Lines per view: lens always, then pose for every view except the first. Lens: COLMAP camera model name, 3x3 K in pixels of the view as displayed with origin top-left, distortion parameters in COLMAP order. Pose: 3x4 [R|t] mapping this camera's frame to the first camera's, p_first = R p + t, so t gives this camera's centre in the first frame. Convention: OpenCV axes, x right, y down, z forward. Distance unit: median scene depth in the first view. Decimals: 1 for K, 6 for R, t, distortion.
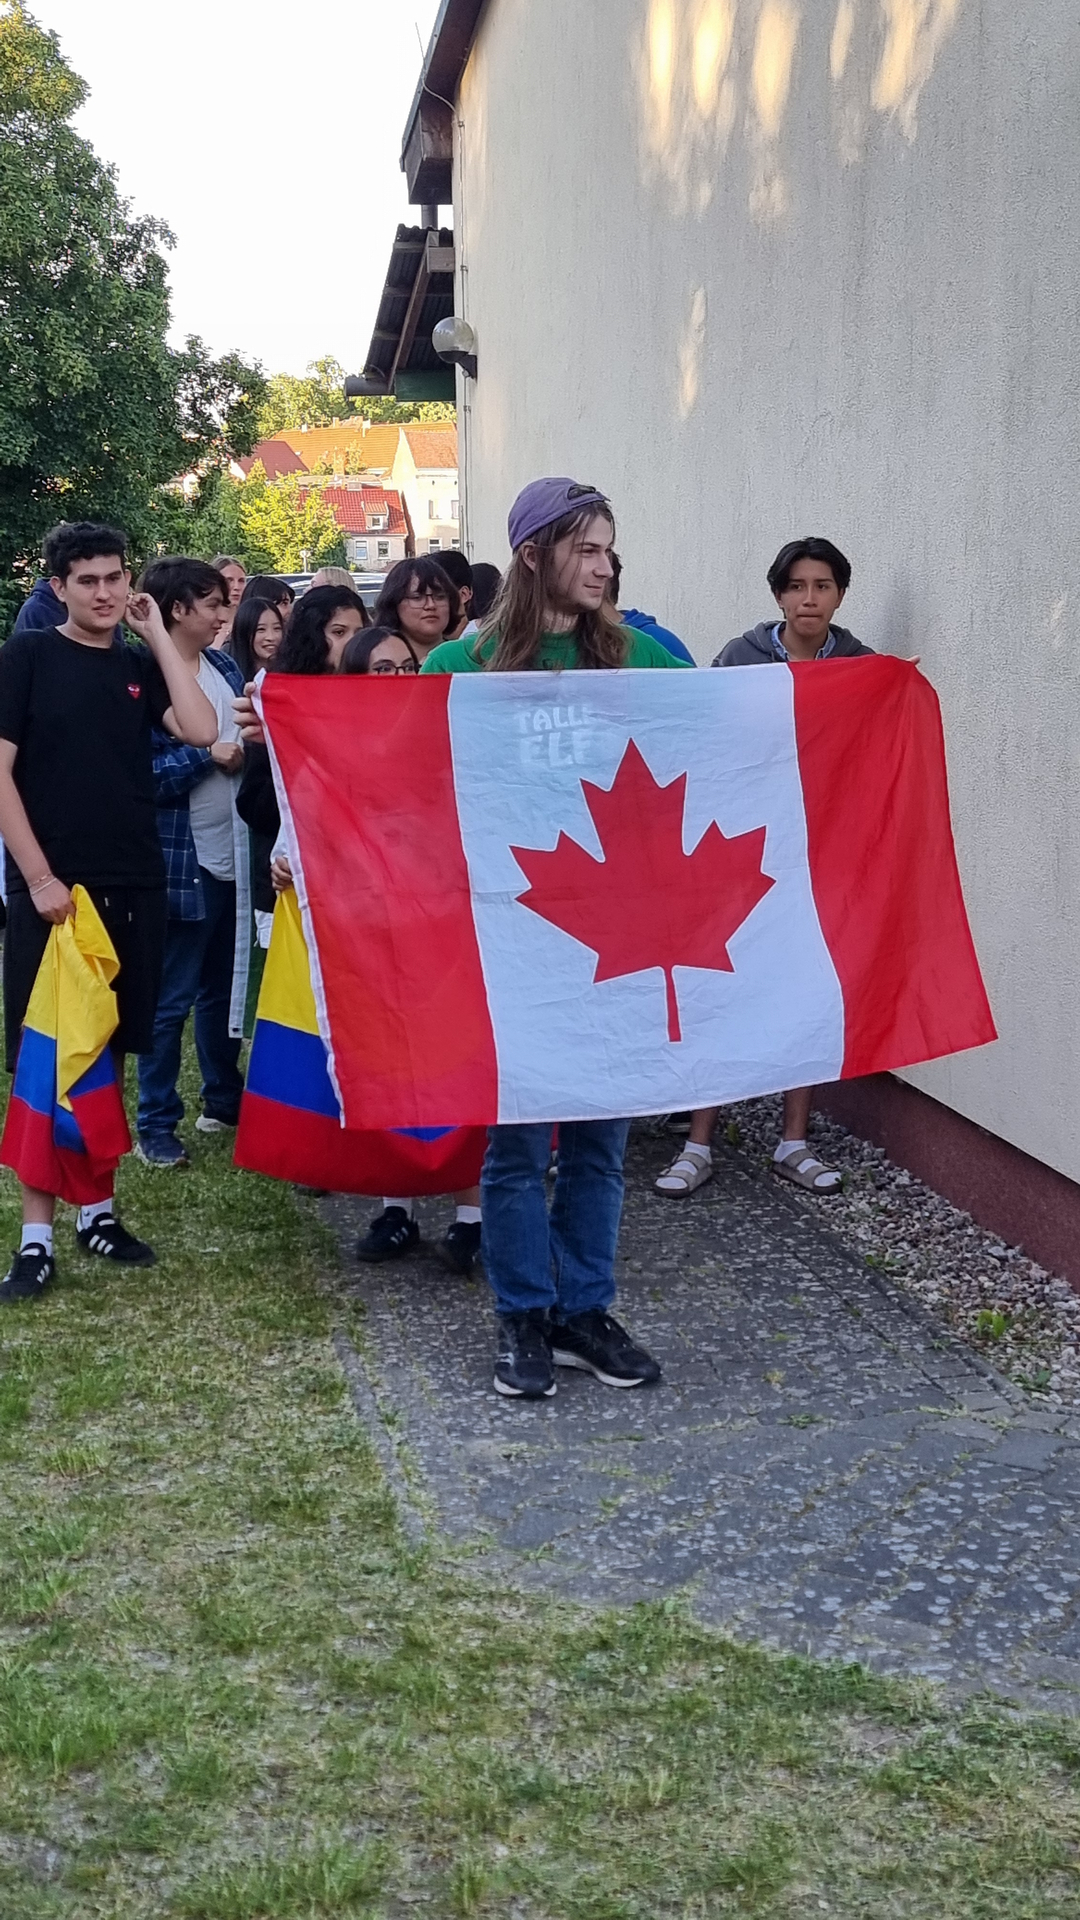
lens RADIAL K [[2501.0, 0, 533.9], [0, 2501.0, 974.3], [0, 0, 1]] dist [0.102189, -0.079516]
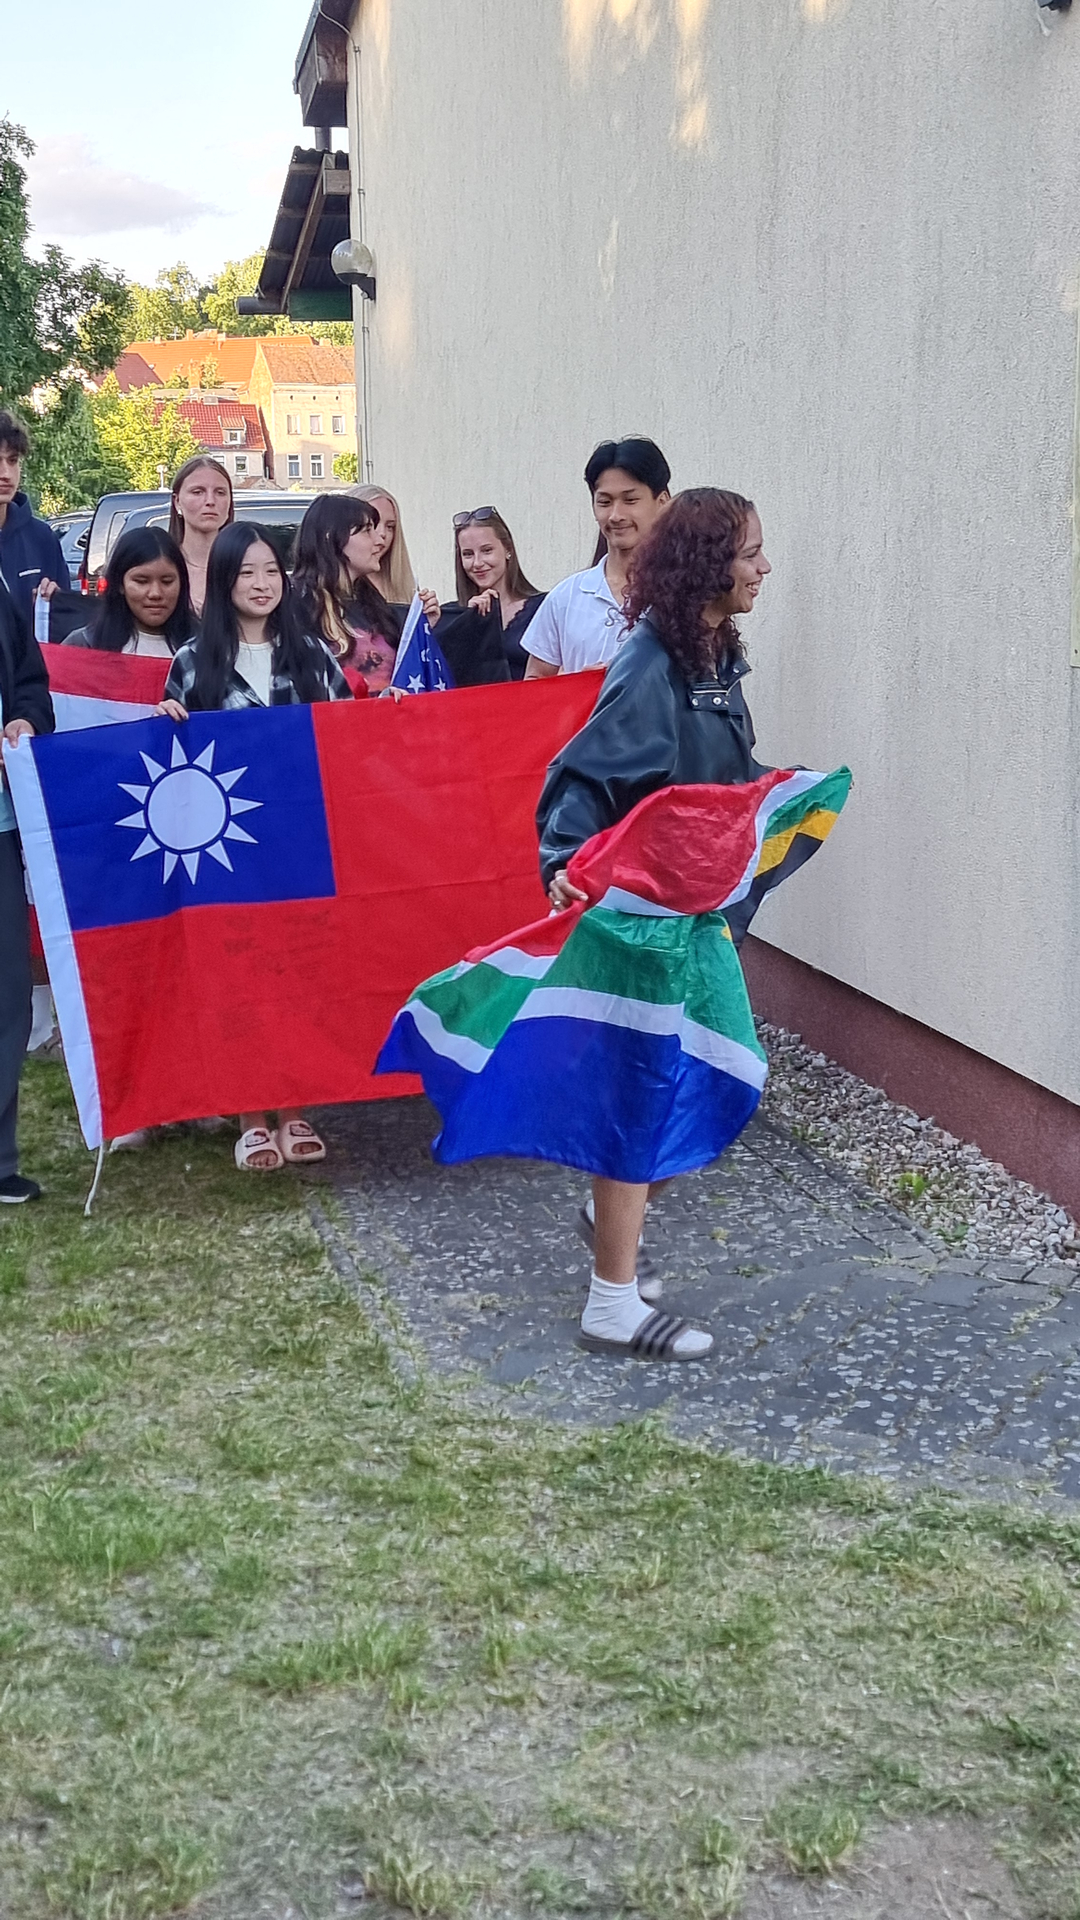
lens RADIAL K [[2508.4, 0, 595.6], [0, 2508.4, 929.5], [0, 0, 1]] dist [0.103861, -0.051371]
pose [[0.996884, -0.008508, 0.078425, -0.050074], [0.007415, 0.999871, 0.014219, 0.014052], [-0.078536, -0.013594, 0.996819, -0.098945]]
